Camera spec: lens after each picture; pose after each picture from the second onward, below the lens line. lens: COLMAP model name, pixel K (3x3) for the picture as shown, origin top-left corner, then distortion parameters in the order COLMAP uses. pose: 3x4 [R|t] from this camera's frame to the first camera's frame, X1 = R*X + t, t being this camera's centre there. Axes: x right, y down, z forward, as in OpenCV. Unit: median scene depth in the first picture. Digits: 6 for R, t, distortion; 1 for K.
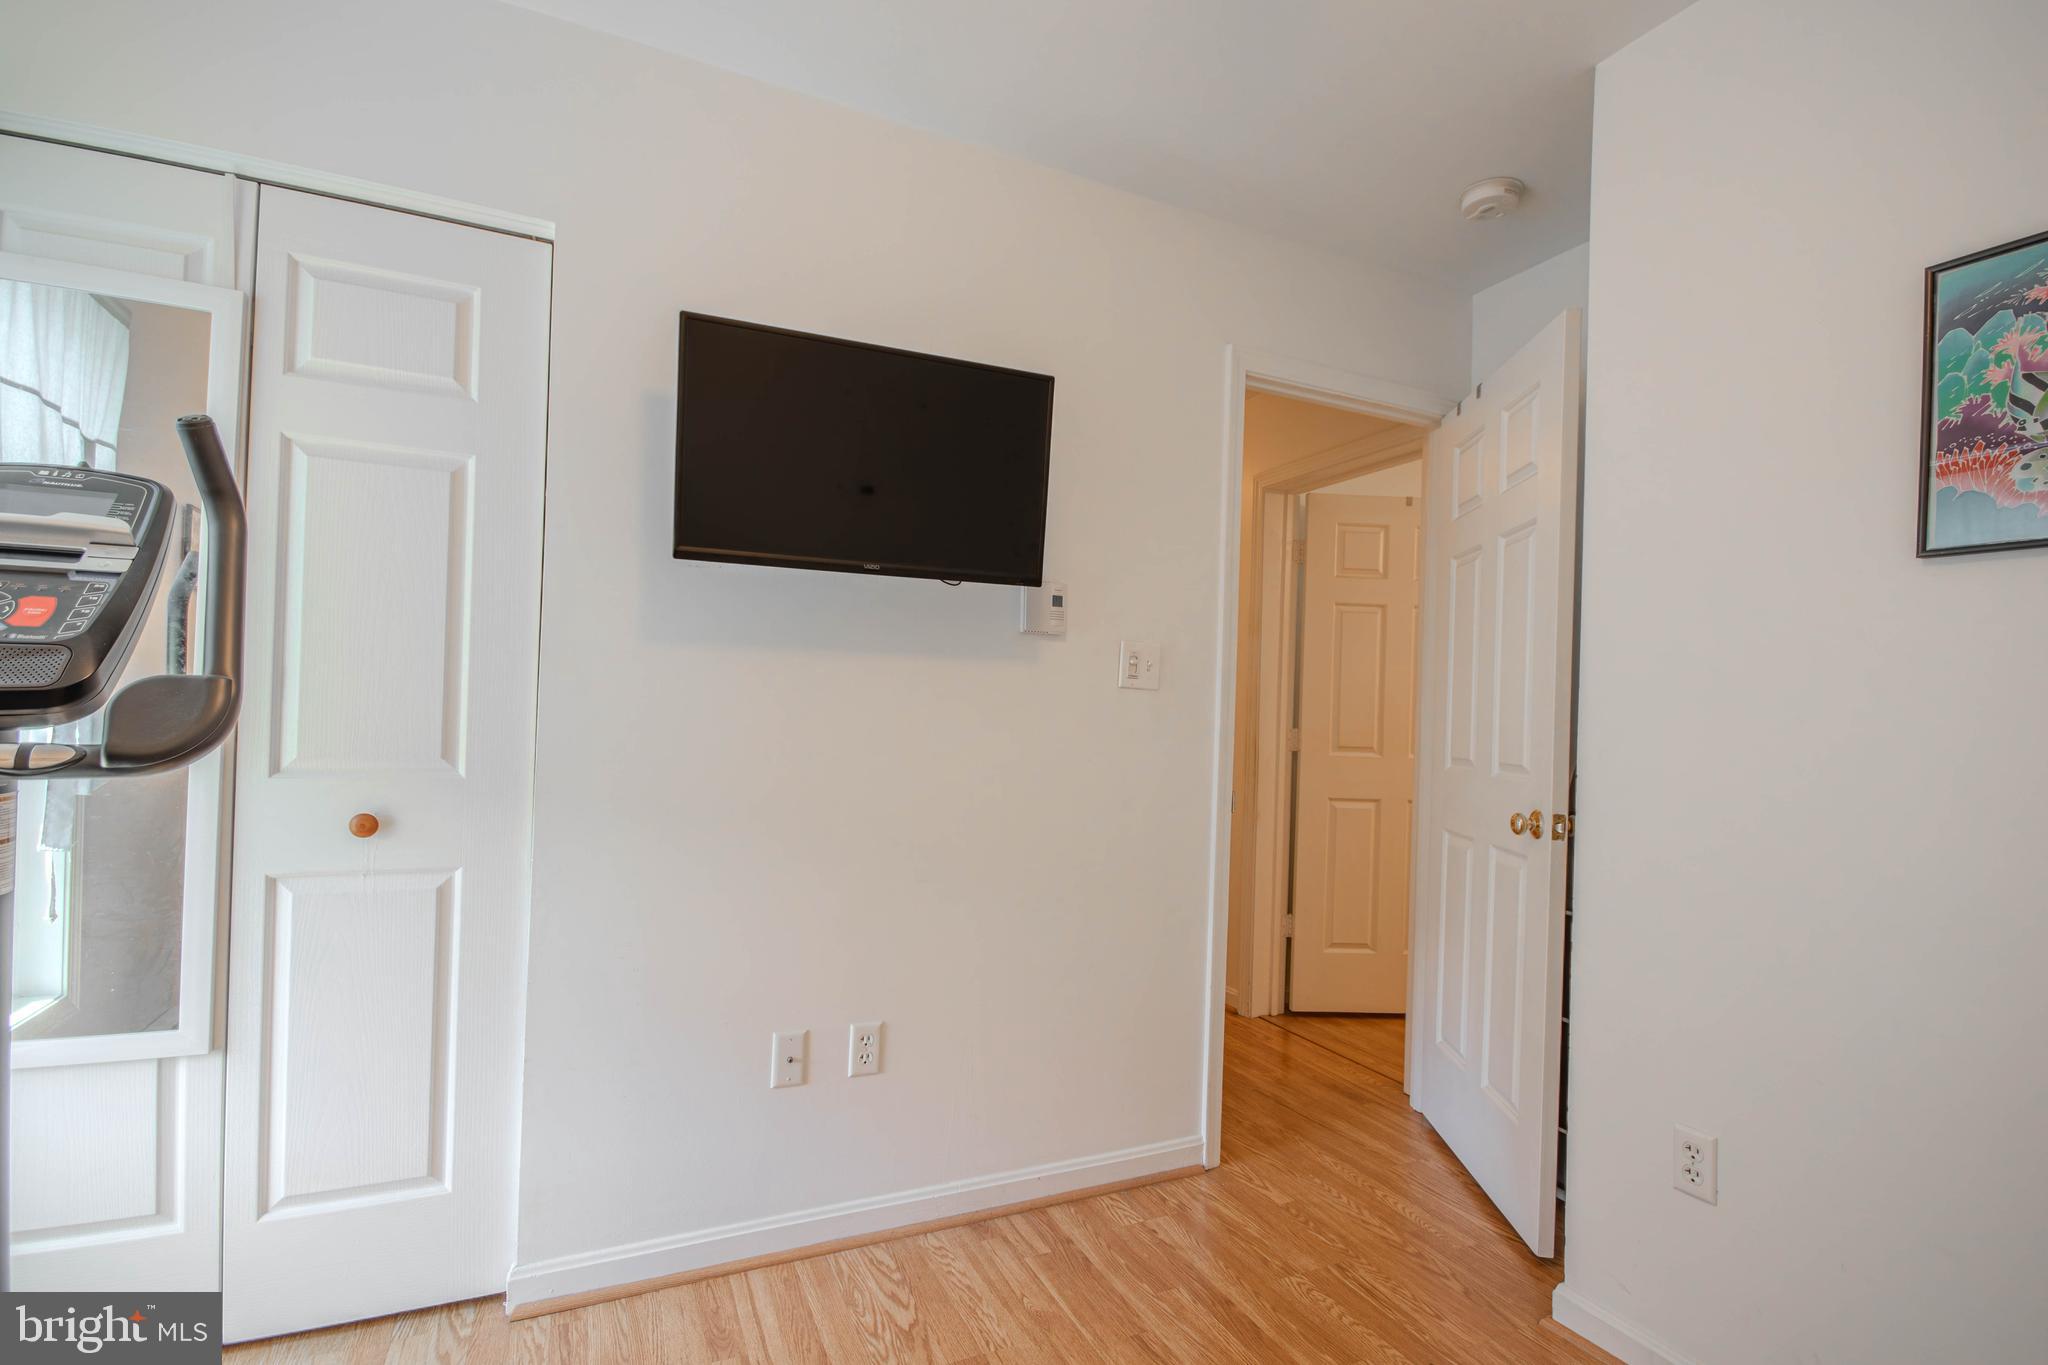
lens RADIAL K [[963.5, 0, 1020.4], [0, 963.5, 705.8], [0, 0, 1]] dist [0.001169, -0.000973]
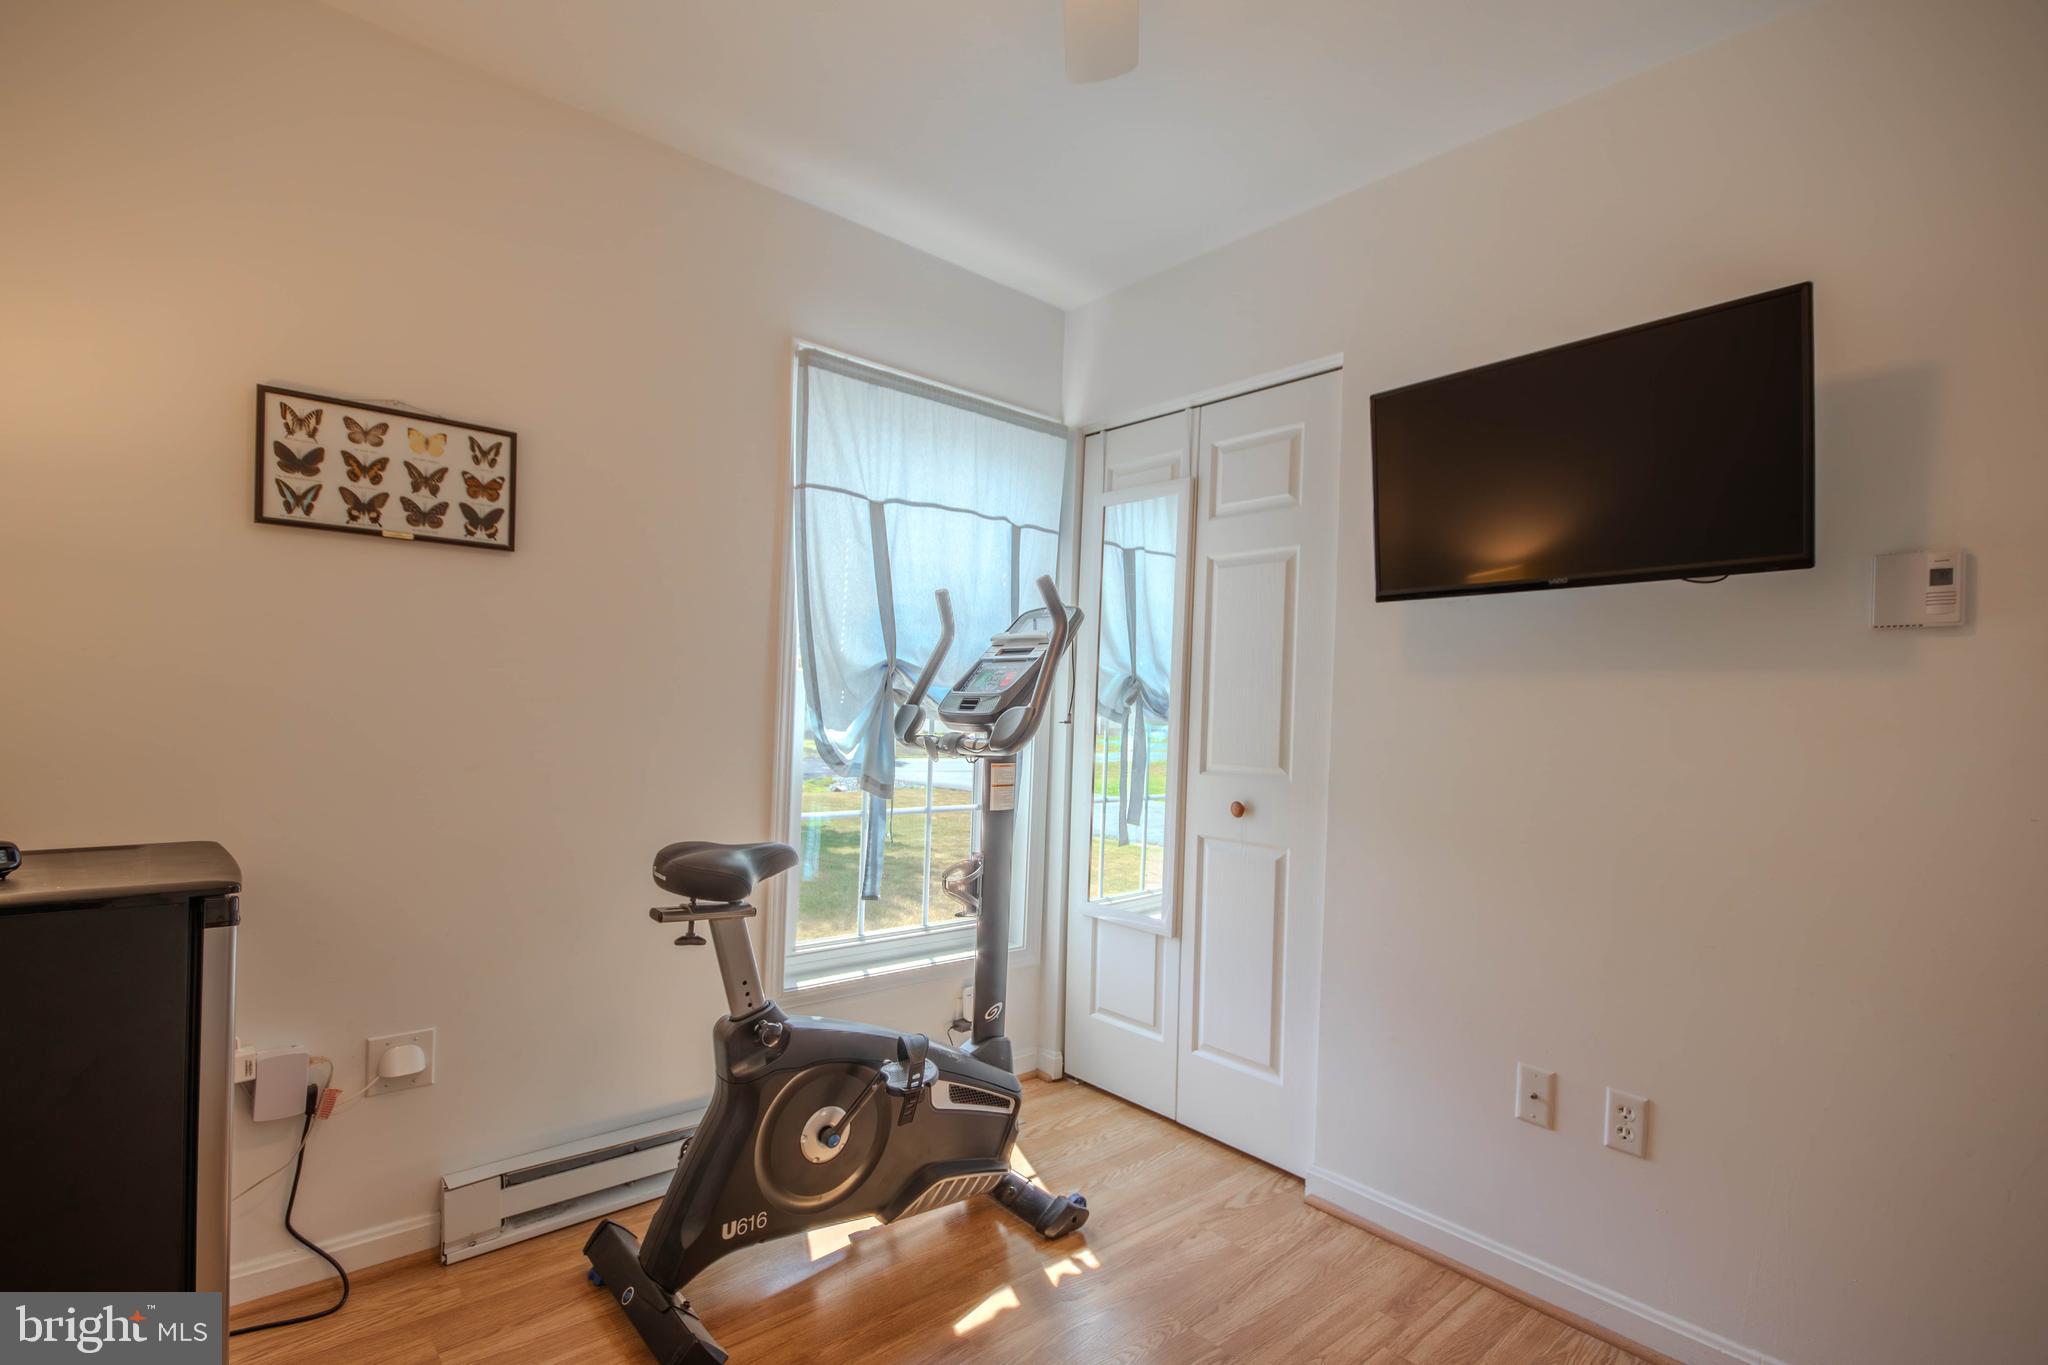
lens RADIAL K [[963.5, 0, 1020.4], [0, 963.5, 705.8], [0, 0, 1]] dist [0.001169, -0.000973]
pose [[0.275004, -0.027621, -0.961046, 0.625116], [-0.020340, 0.999196, -0.034538, 0.021660], [0.961228, 0.029045, 0.274221, 0.252873]]
